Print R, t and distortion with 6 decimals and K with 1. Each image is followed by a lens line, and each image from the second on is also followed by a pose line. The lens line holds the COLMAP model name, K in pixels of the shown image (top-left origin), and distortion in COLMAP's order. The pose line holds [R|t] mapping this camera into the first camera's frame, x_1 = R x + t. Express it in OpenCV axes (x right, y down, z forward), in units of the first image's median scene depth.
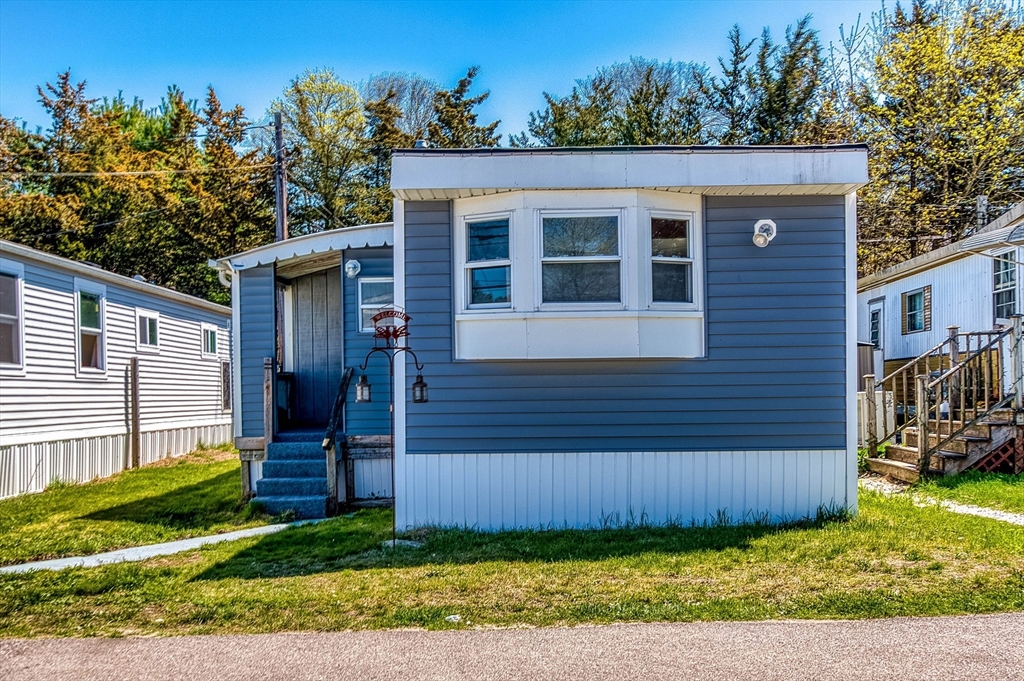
lens RADIAL K [[889.1, 0, 511.9], [0, 889.1, 334.5], [0, 0, 1]] dist [0.004495, -0.002731]
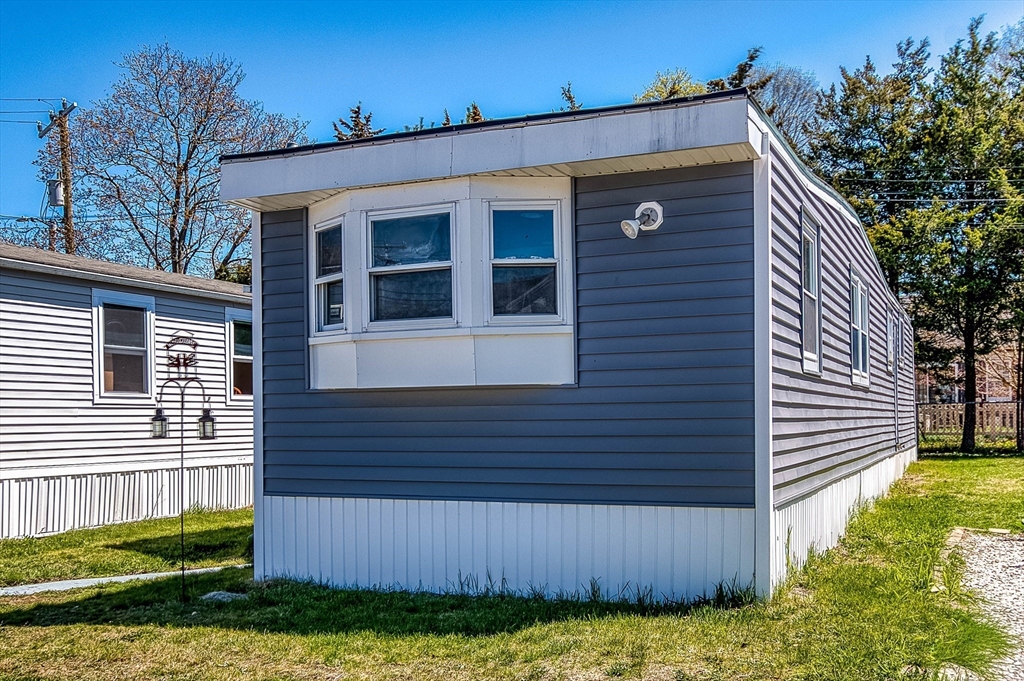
lens RADIAL K [[962.3, 0, 512.2], [0, 962.3, 347.4], [0, 0, 1]] dist [0.000201, 0.000000]
pose [[0.935570, -0.024551, -0.352288, 0.464329], [0.022253, 0.999696, -0.010572, 0.001394], [0.352441, 0.002052, 0.935832, 0.186451]]
